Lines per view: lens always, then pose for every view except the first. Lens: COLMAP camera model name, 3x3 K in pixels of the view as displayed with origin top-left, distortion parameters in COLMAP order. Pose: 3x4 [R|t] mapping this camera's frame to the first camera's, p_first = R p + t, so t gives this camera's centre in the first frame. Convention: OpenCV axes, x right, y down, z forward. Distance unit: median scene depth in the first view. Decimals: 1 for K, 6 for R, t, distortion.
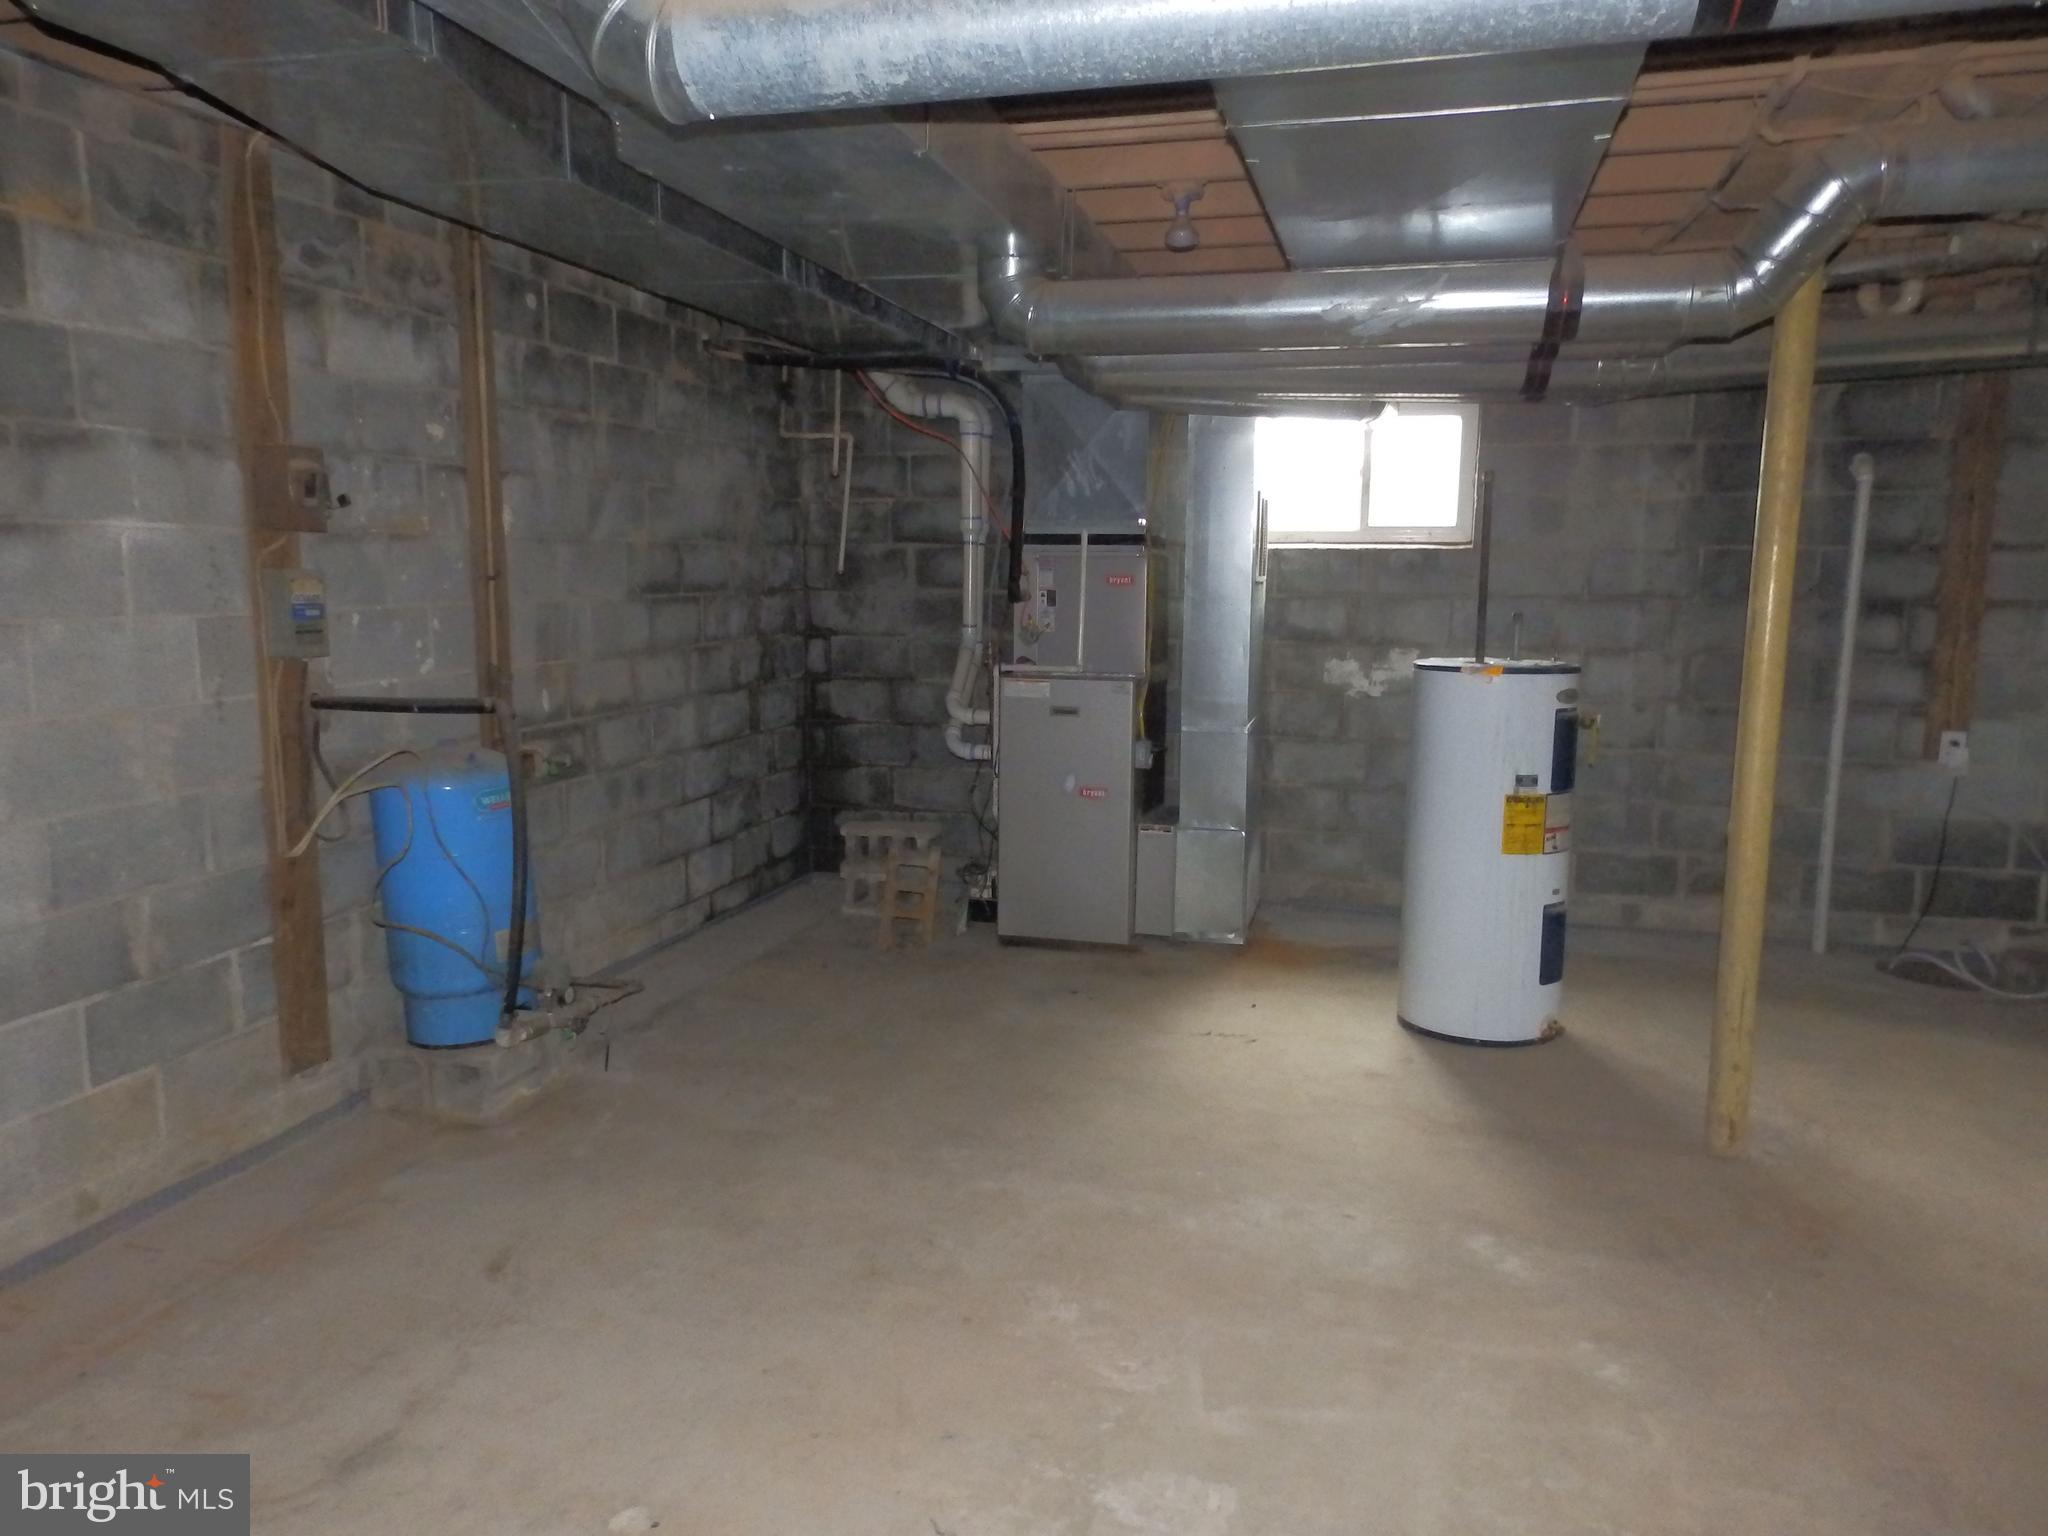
lens RADIAL K [[1415.3, 0, 1025.6], [0, 1415.3, 768.7], [0, 0, 1]] dist [0.023720, 0.004959]
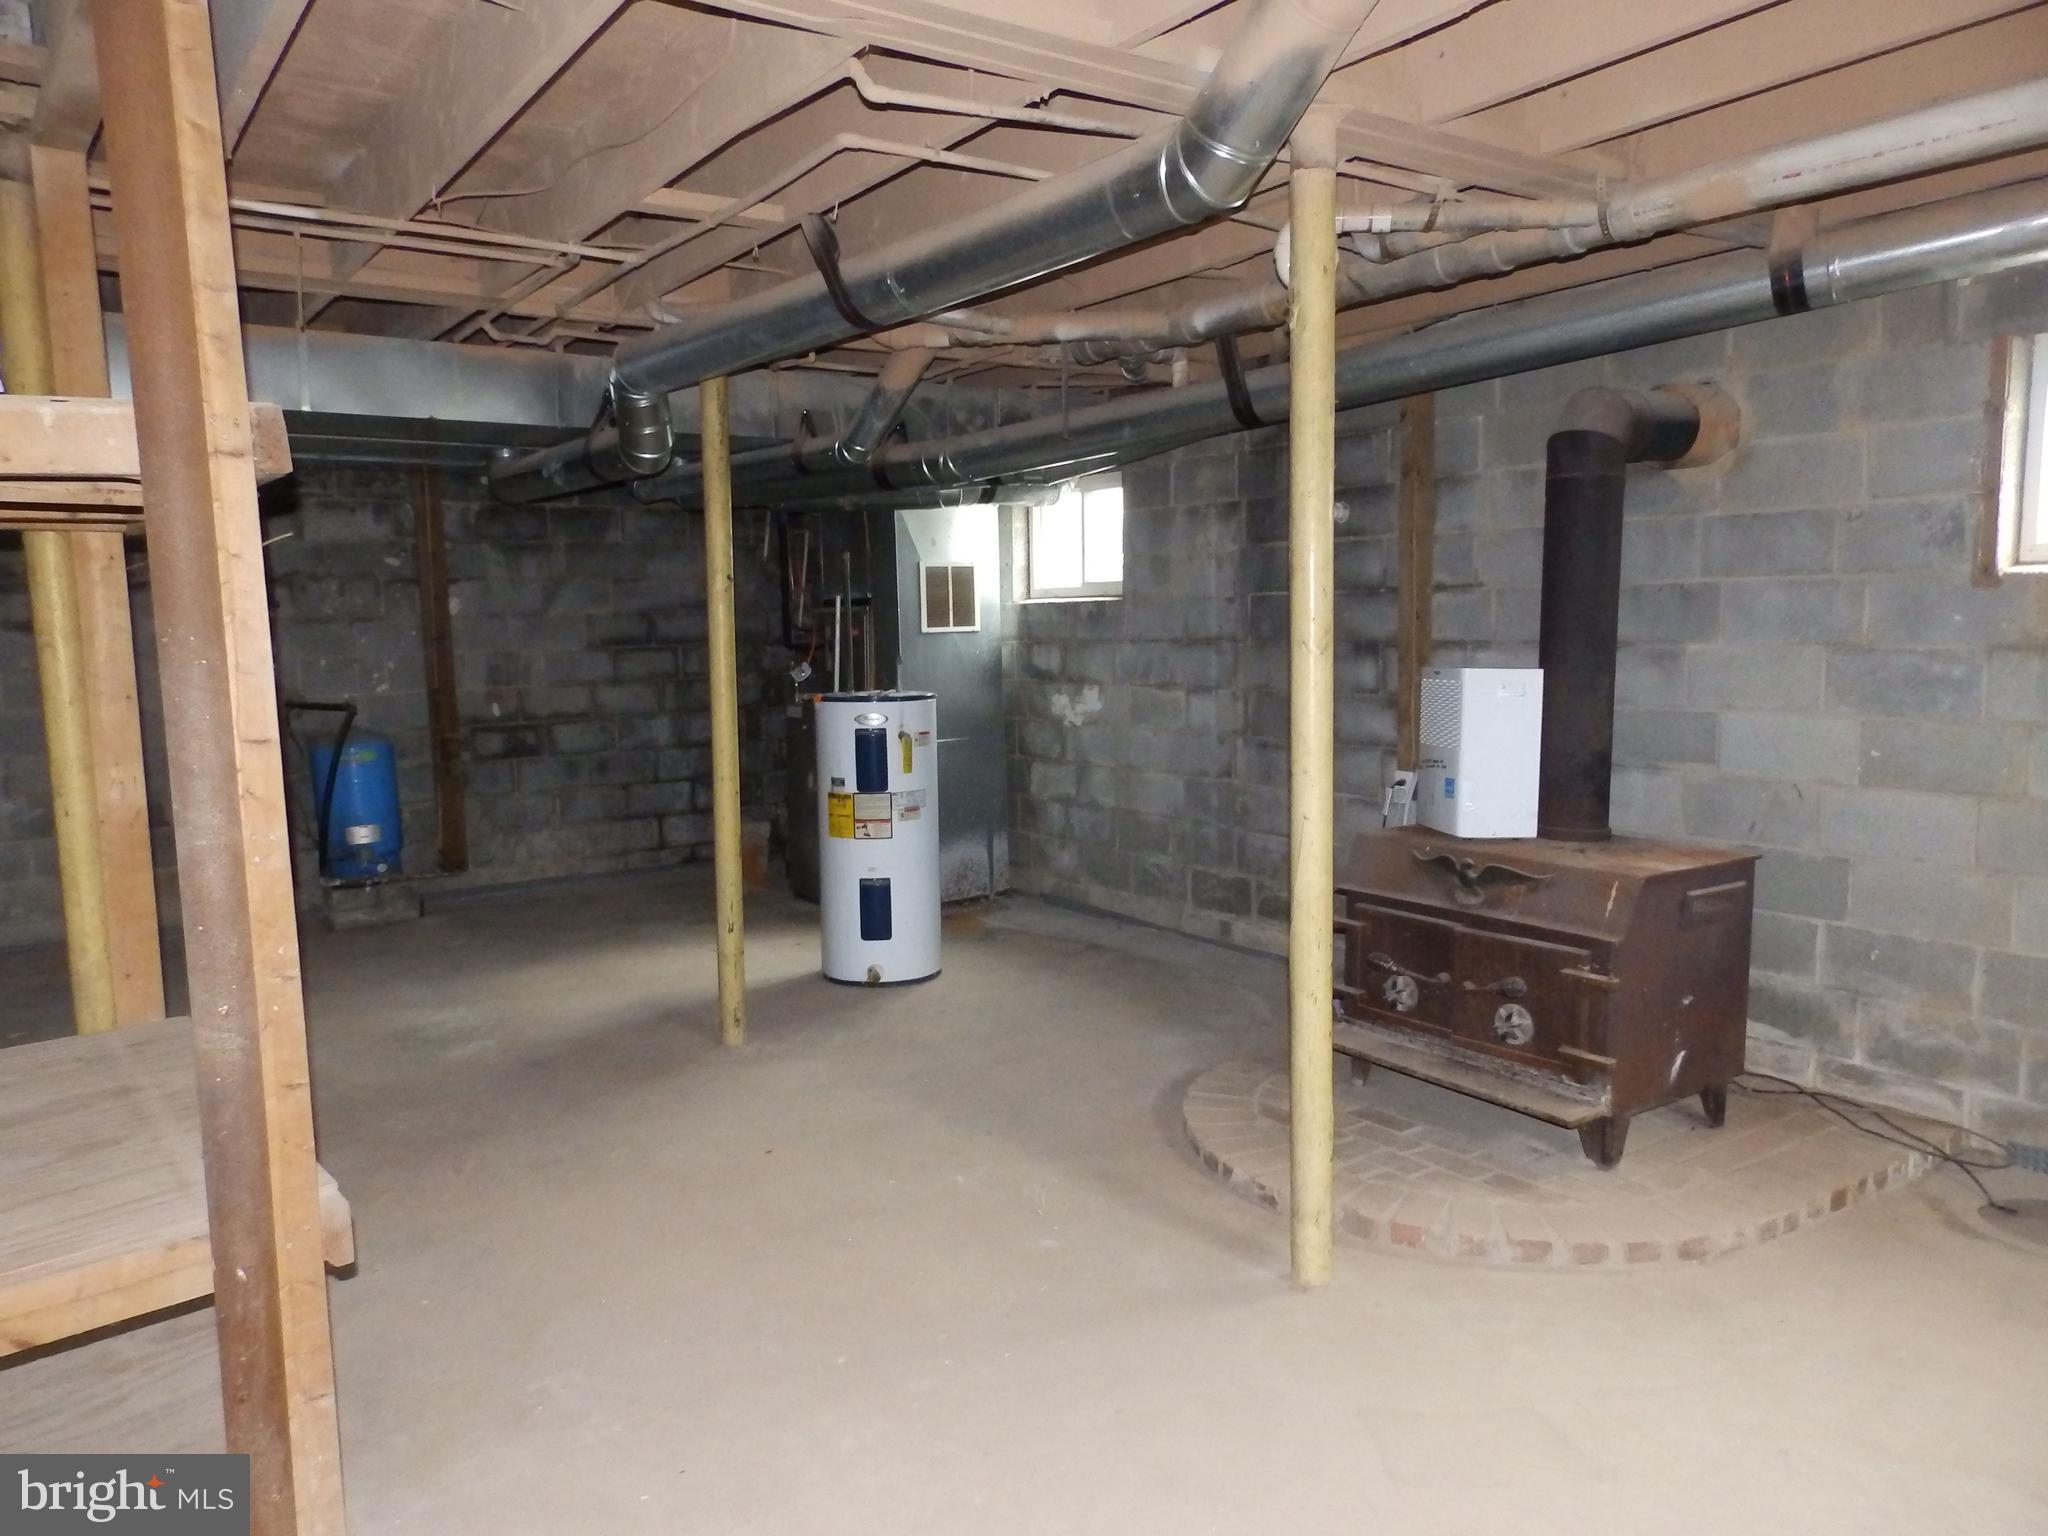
lens RADIAL K [[1415.3, 0, 1036.8], [0, 1415.3, 768.1], [0, 0, 1]] dist [0.023720, 0.004959]
pose [[0.780040, 0.044058, -0.624177, 1.063775], [-0.062262, 0.998033, -0.007362, -0.005114], [0.622624, 0.044605, 0.781249, 0.062606]]
